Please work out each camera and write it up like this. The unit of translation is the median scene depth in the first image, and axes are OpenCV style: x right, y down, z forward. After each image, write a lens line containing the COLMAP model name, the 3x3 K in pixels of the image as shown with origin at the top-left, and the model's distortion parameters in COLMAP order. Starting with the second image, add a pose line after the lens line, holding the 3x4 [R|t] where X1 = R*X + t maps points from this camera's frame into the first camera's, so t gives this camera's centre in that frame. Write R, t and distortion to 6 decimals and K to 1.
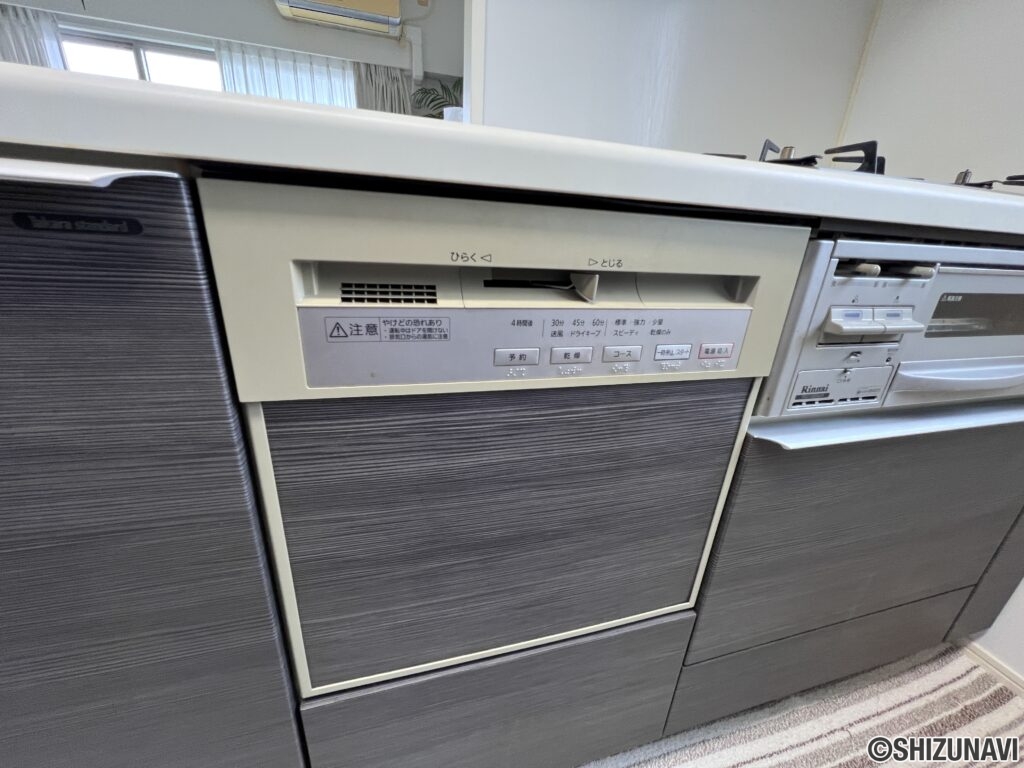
lens RADIAL K [[408.8, 0, 506.9], [0, 408.8, 388.2], [0, 0, 1]] dist [-0.002415, 0.000608]
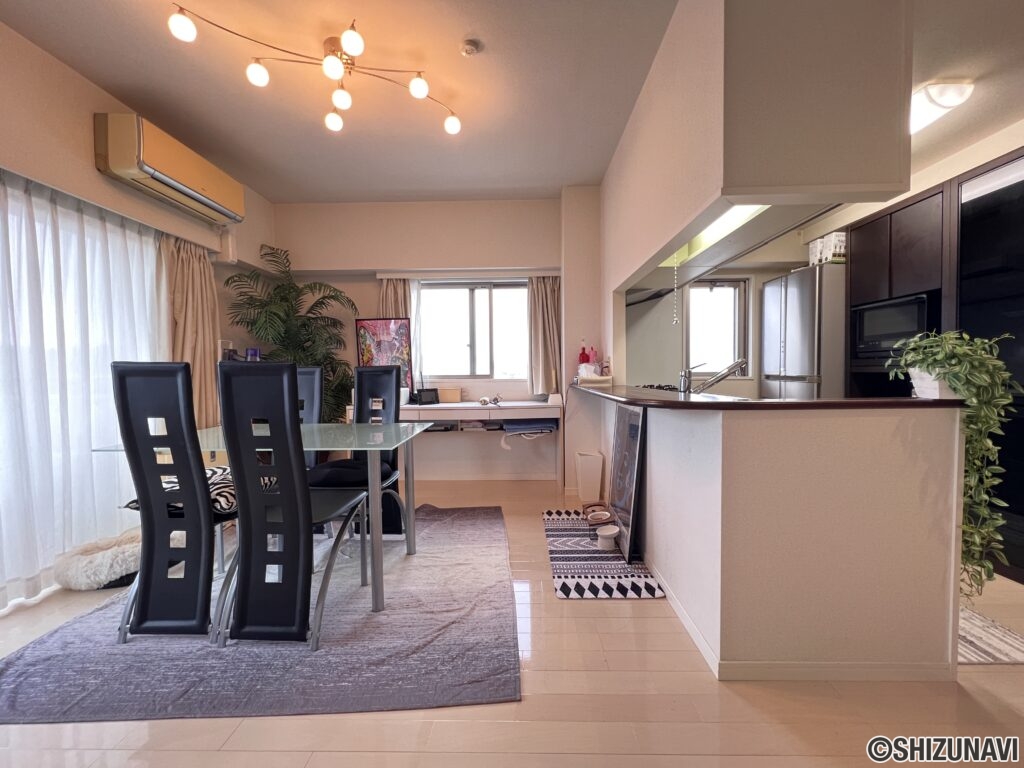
lens RADIAL K [[408.8, 0, 514.0], [0, 408.8, 386.2], [0, 0, 1]] dist [-0.002415, 0.000608]
pose [[0.297155, -0.091788, 0.950407, -6.423019], [0.361319, 0.932160, -0.022944, -1.446995], [-0.883825, 0.350219, 0.310161, 1.367575]]
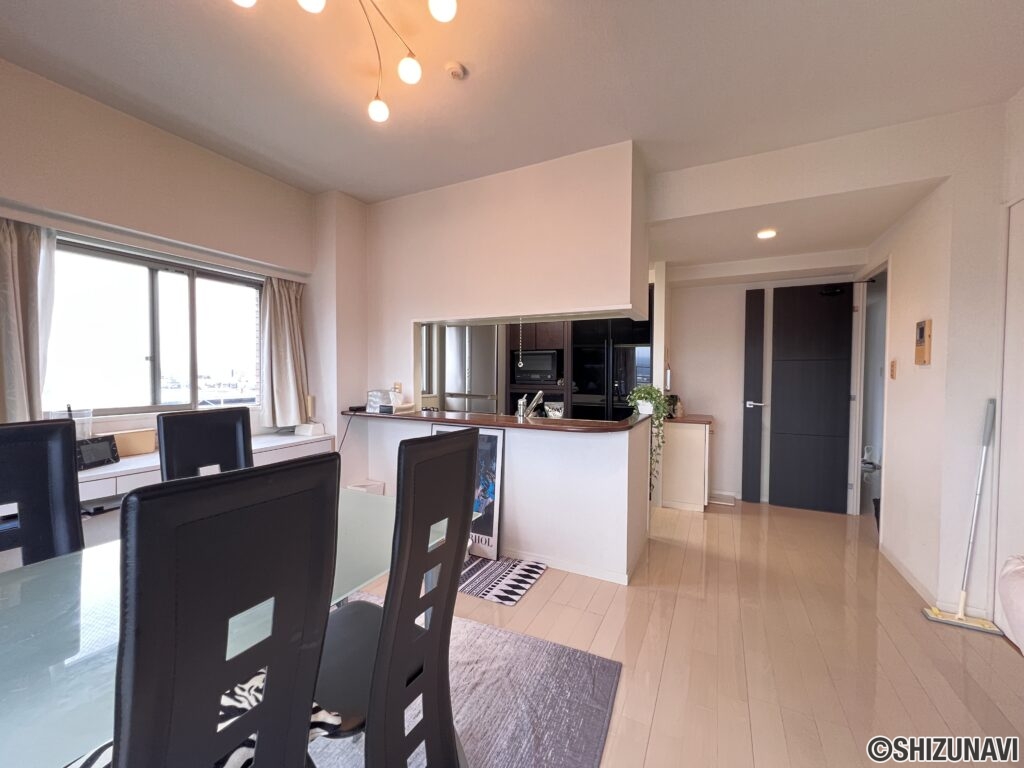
lens RADIAL K [[408.8, 0, 513.9], [0, 408.8, 384.0], [0, 0, 1]] dist [-0.002415, 0.000608]
pose [[-0.735345, -0.078413, 0.673141, -5.592265], [0.193857, 0.927439, 0.319806, -3.232222], [-0.649374, 0.365661, -0.666787, 5.090694]]
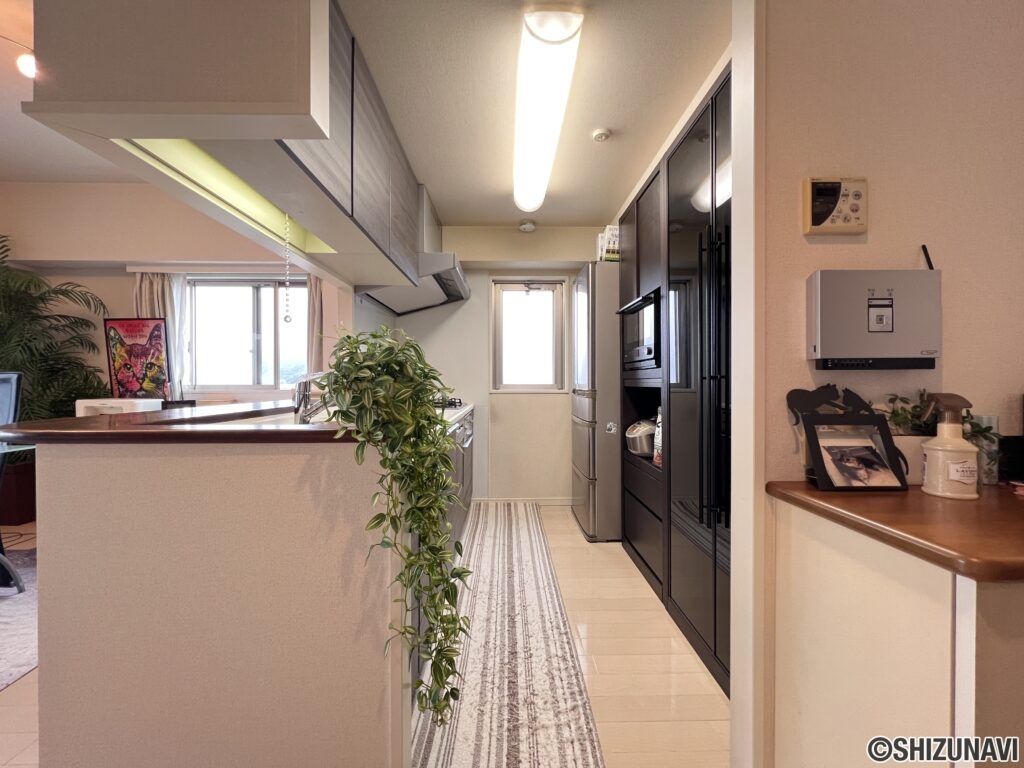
lens RADIAL K [[408.8, 0, 515.2], [0, 408.8, 385.8], [0, 0, 1]] dist [-0.002415, 0.000608]
pose [[0.257919, -0.063669, 0.964066, -4.498723], [0.354337, 0.934532, -0.033078, -0.253041], [-0.898845, 0.350136, 0.263594, -1.478289]]
